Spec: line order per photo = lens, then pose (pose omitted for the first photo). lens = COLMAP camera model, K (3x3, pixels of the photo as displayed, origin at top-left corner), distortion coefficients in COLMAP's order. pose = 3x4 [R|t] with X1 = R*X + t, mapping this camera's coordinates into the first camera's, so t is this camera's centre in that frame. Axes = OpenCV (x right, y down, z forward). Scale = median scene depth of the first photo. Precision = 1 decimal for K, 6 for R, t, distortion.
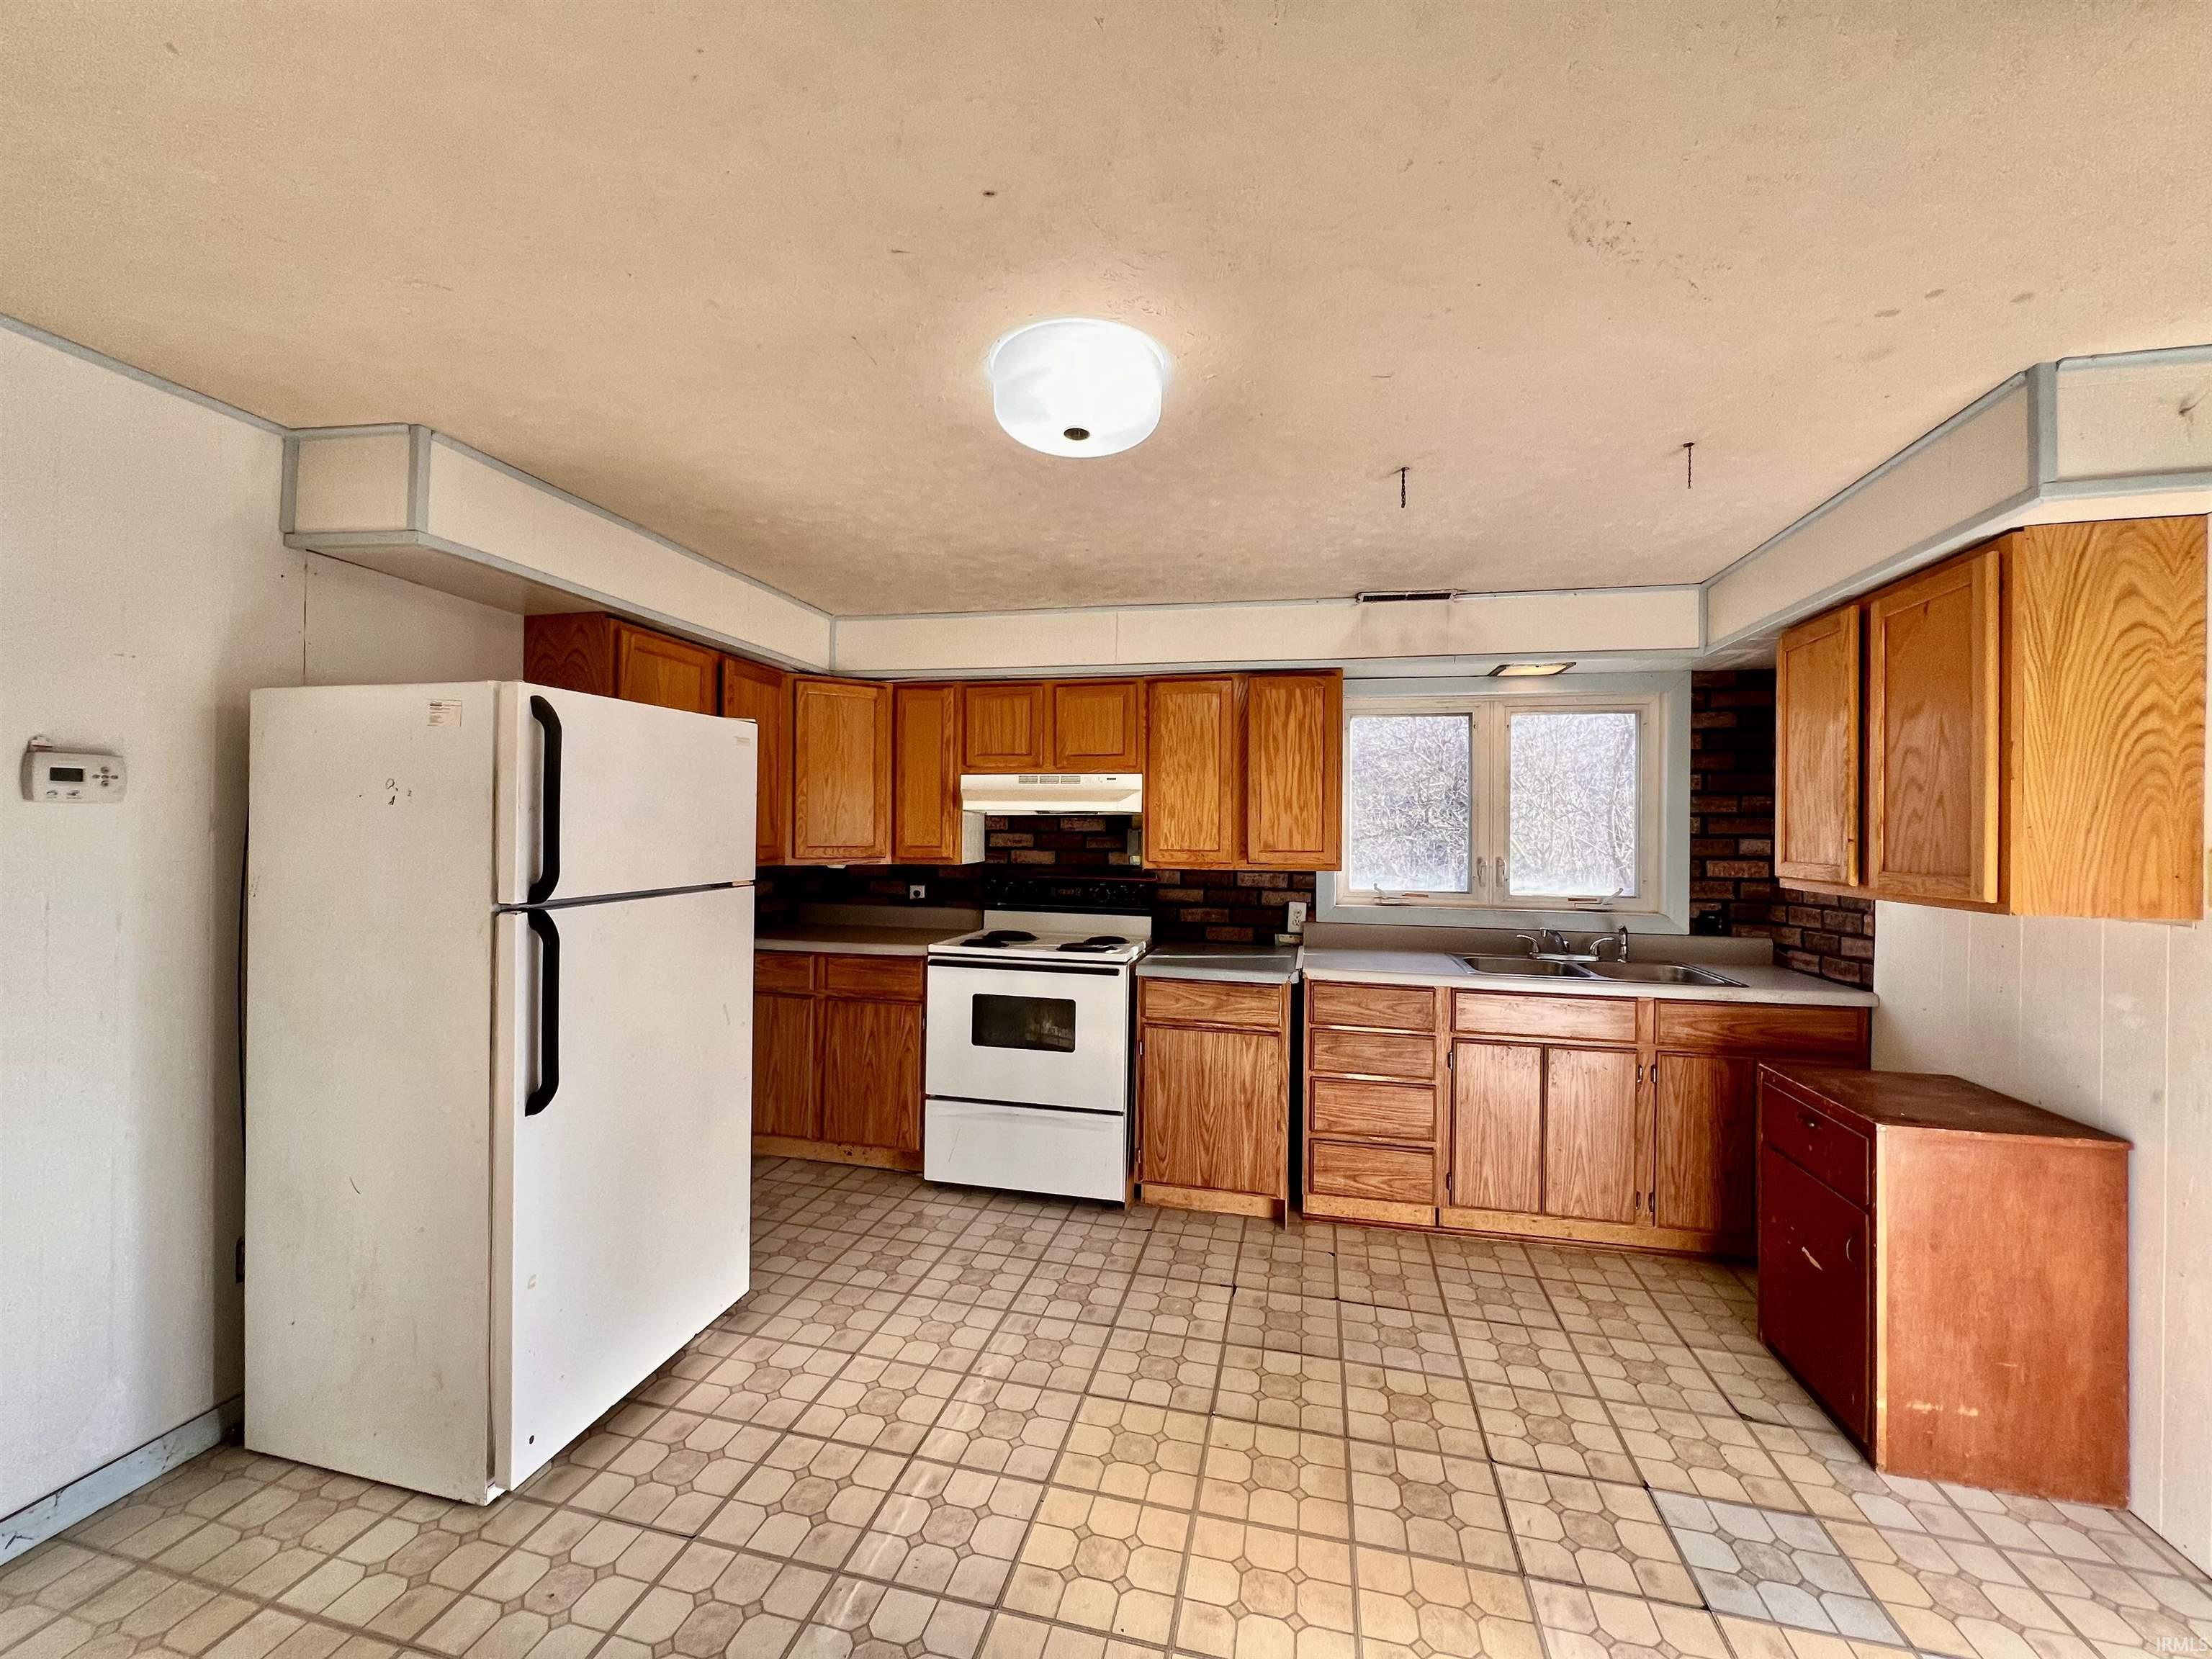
lens RADIAL K [[881.2, 0, 1100.7], [0, 881.2, 825.3], [0, 0, 1]] dist [0.001287, 0.000454]
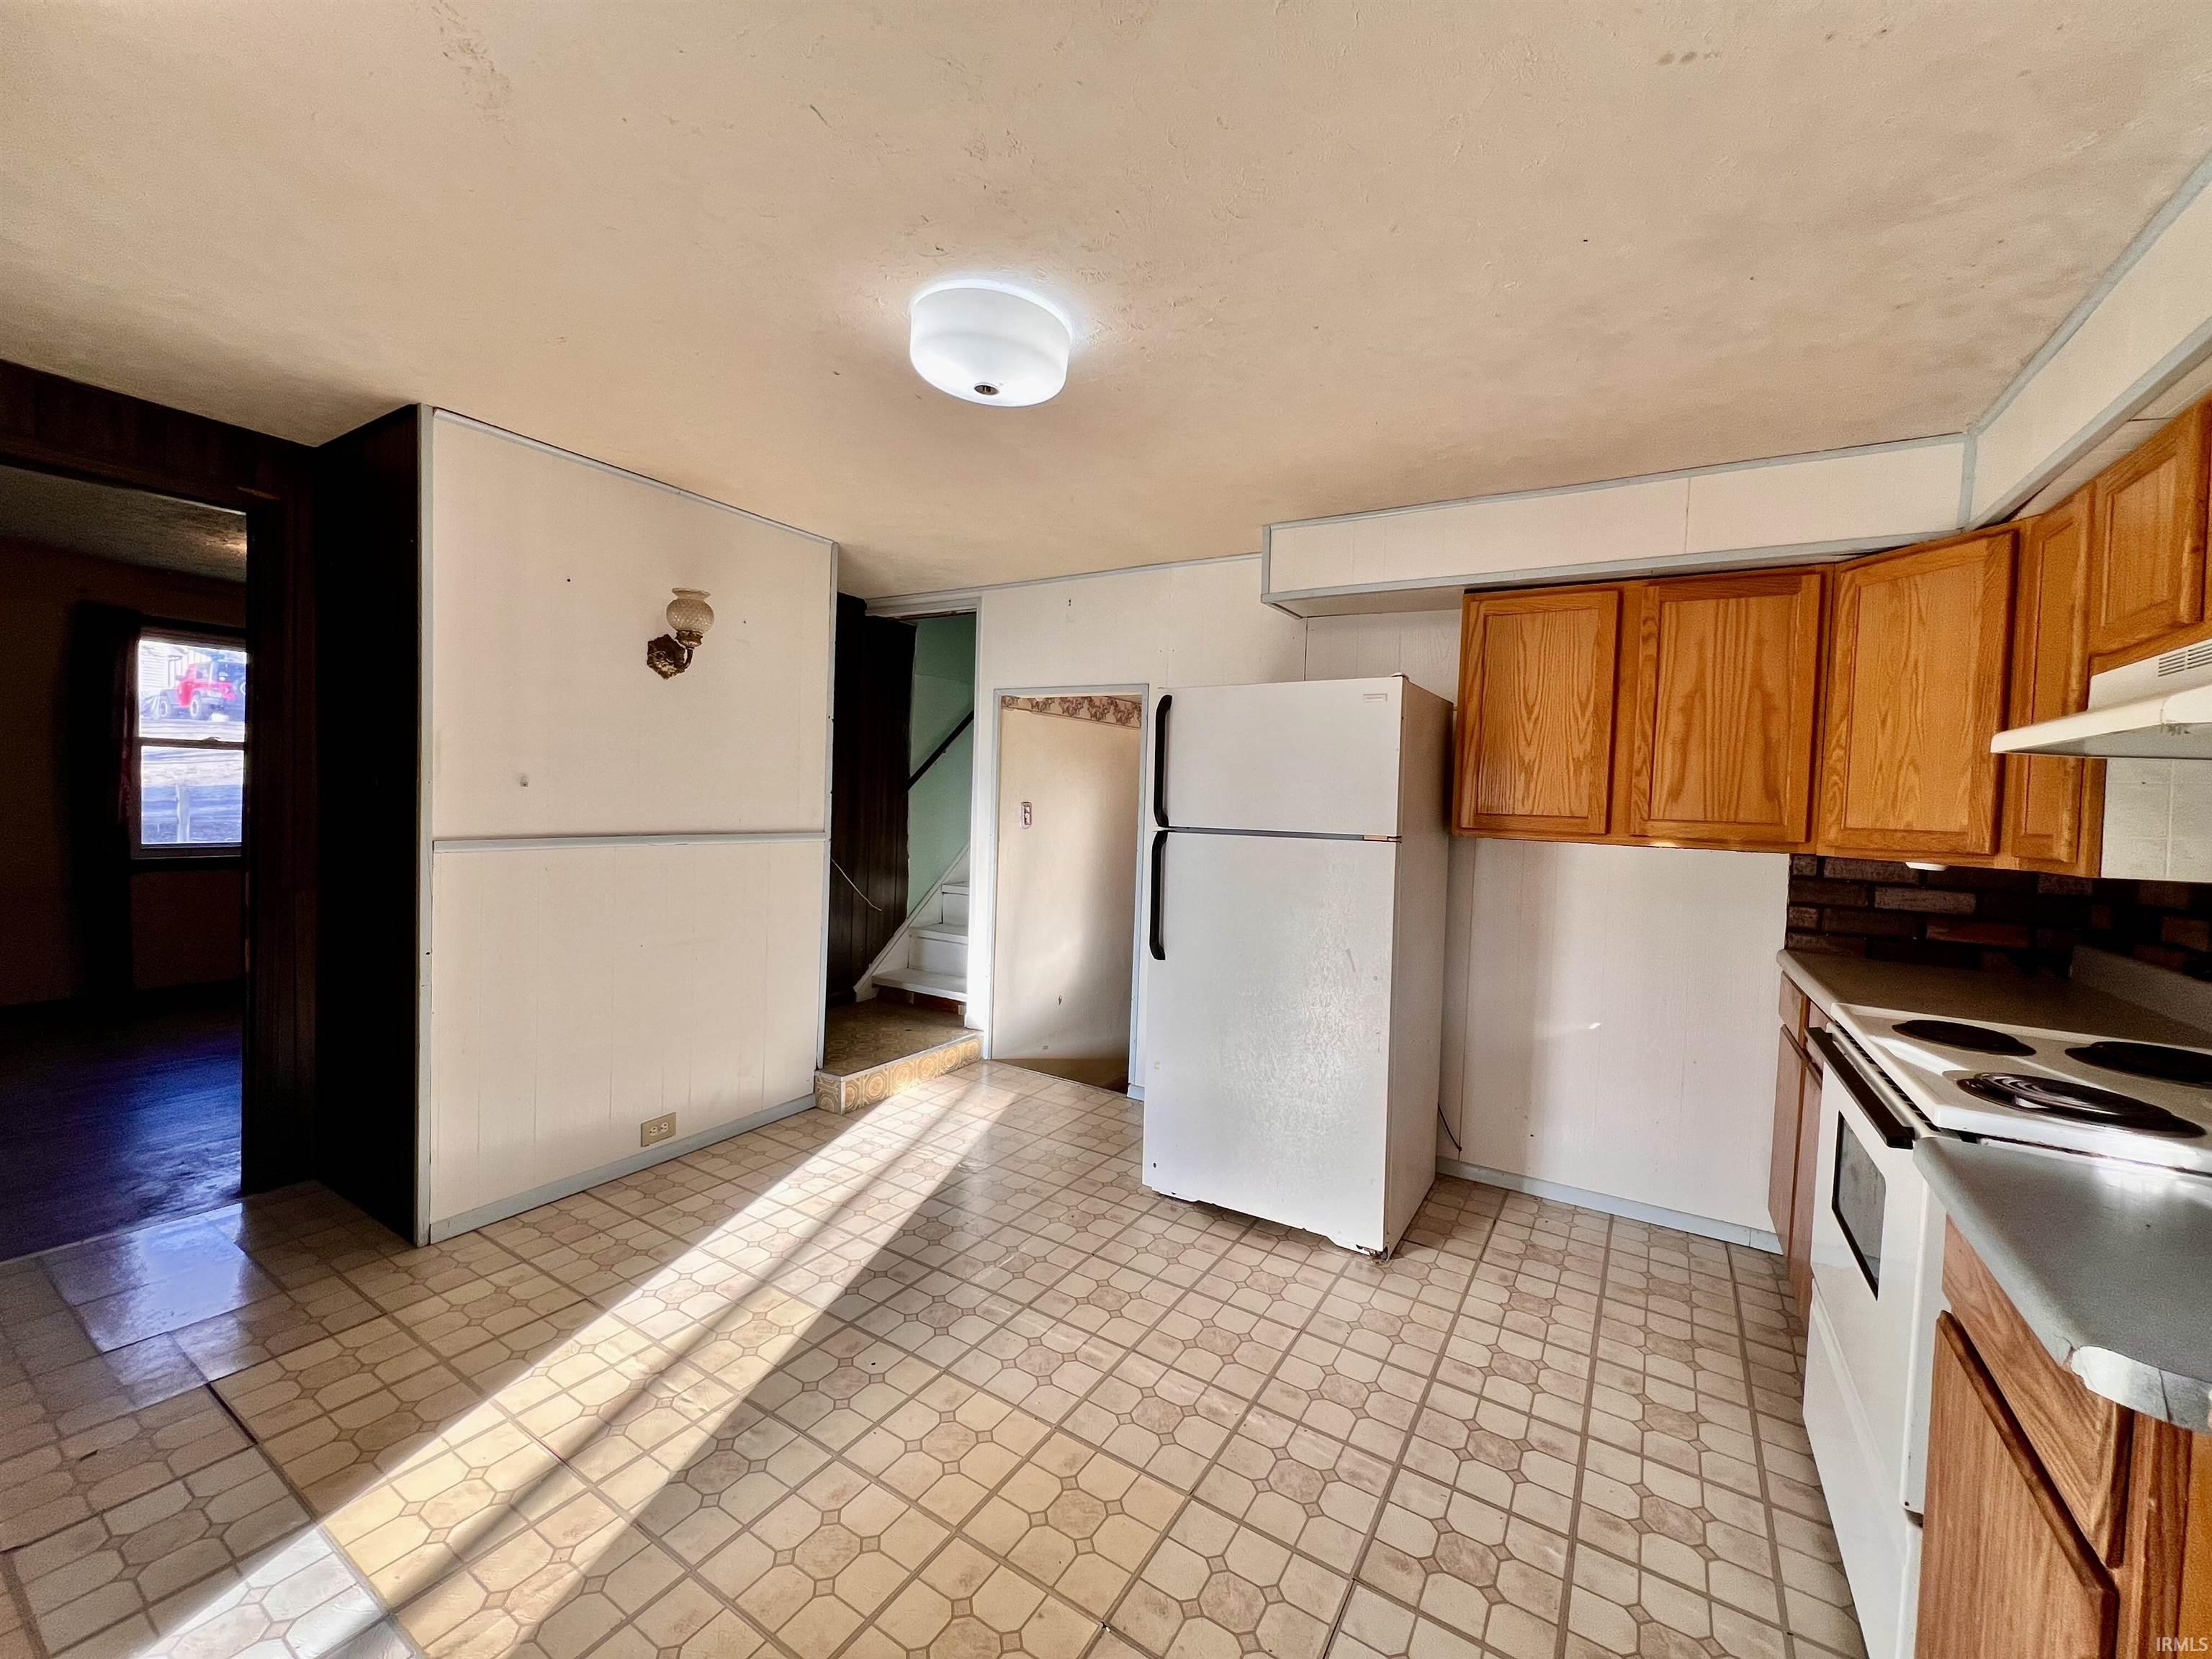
lens RADIAL K [[887.8, 0, 1107.8], [0, 887.8, 826.6], [0, 0, 1]] dist [0.000842, 0.000260]
pose [[-0.312864, 0.009437, -0.949751, 0.517472], [-0.036257, 0.999103, 0.021871, 0.032637], [0.949106, 0.041277, -0.312241, 0.808300]]
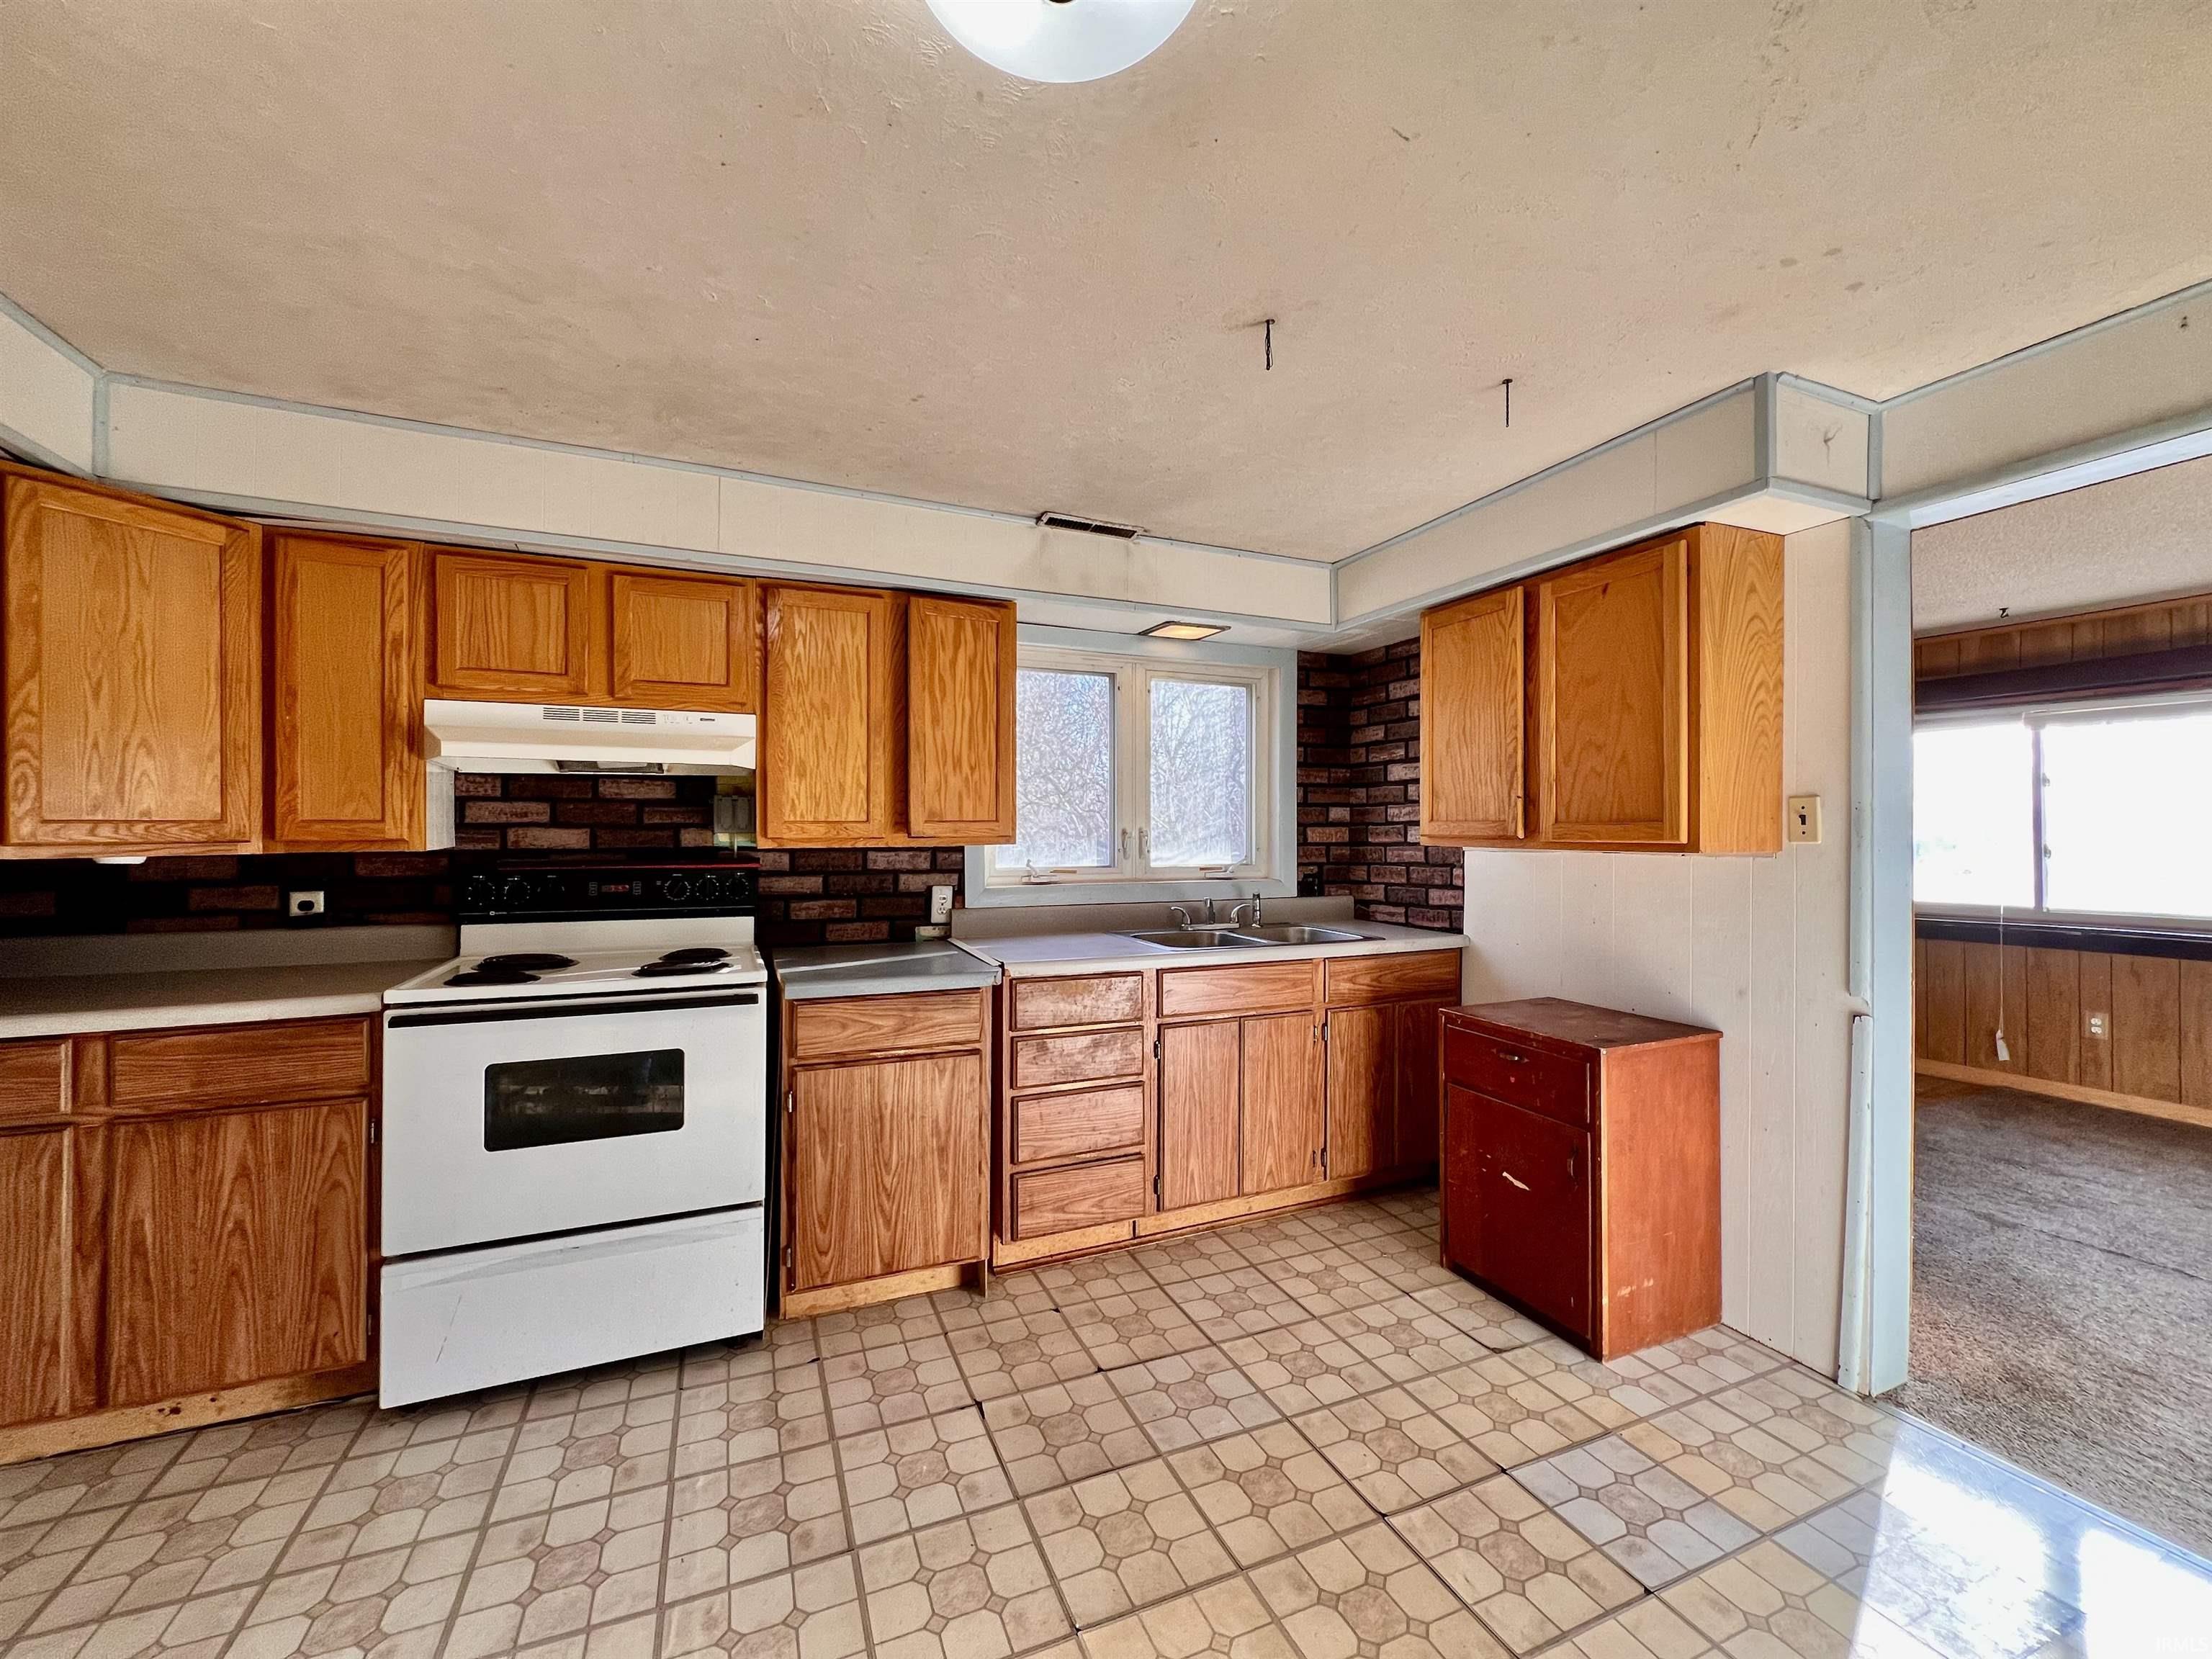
lens RADIAL K [[883.9, 0, 1098.5], [0, 883.9, 825.5], [0, 0, 1]] dist [-0.000642, 0.000279]
pose [[0.807667, -0.008967, 0.589570, -0.173597], [0.004753, 0.999951, 0.008698, 0.029590], [-0.589619, -0.004223, 0.807670, 0.302566]]
